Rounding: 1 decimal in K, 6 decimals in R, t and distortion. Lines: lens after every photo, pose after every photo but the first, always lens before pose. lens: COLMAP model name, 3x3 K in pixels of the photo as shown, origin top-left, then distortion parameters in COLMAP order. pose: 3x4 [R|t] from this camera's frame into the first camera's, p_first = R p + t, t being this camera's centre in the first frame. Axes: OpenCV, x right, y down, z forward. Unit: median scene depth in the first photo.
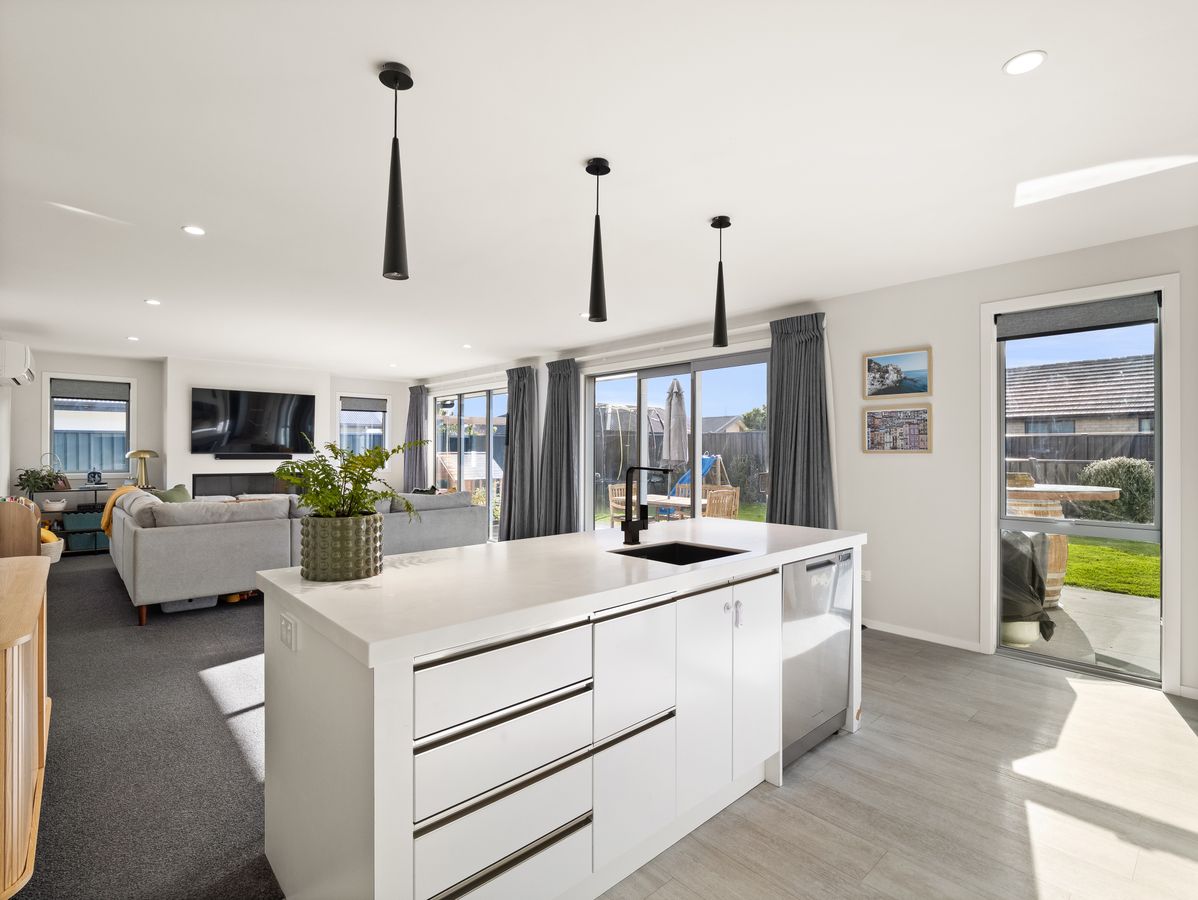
lens RADIAL K [[579.1, 0, 599.0], [0, 579.1, 450.0], [0, 0, 1]] dist [-0.002455, -0.000244]
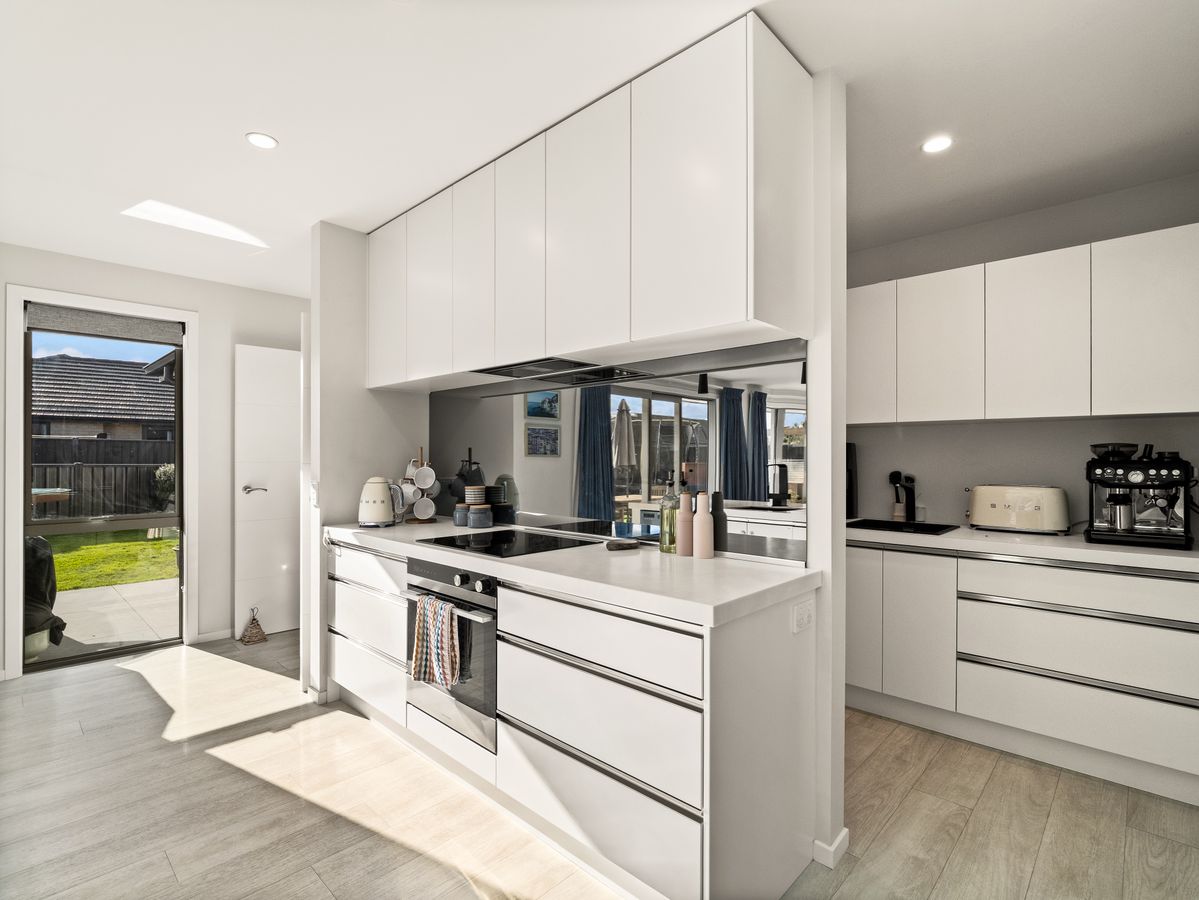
lens RADIAL K [[579.6, 0, 599.5], [0, 579.6, 450.0], [0, 0, 1]] dist [-0.002455, -0.000244]
pose [[-0.055529, 0.008357, 0.998422, -1.198434], [-0.009788, 0.999912, -0.008914, -0.000457], [-0.998409, -0.010267, -0.055442, 0.677722]]
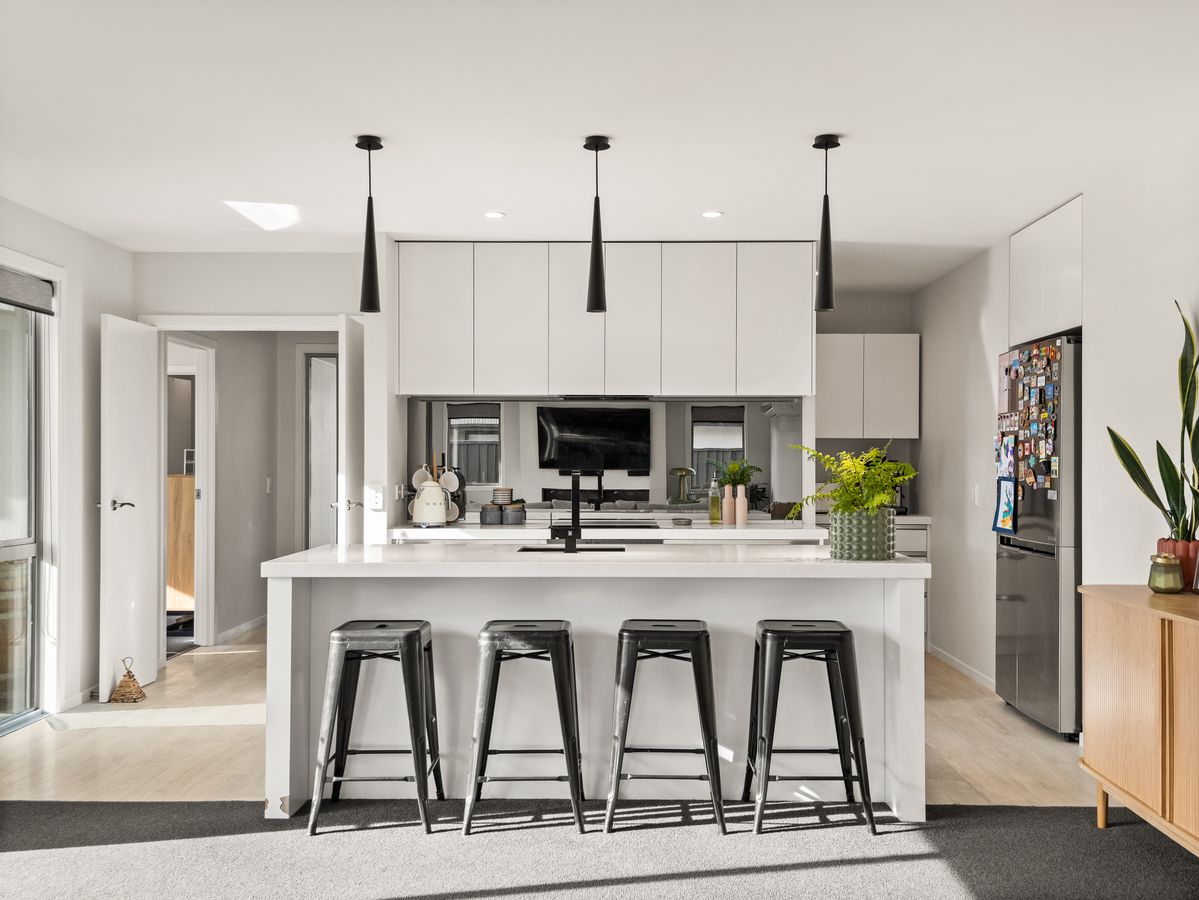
lens RADIAL K [[1236.7, 0, 599.5], [0, 1236.7, 450.0], [0, 0, 1]] dist [0.000512, 0.000984]
pose [[-0.726285, 0.003206, 0.687386, -3.760208], [-0.010067, 0.999832, -0.015300, 0.055936], [-0.687320, -0.018032, -0.726131, 6.677748]]
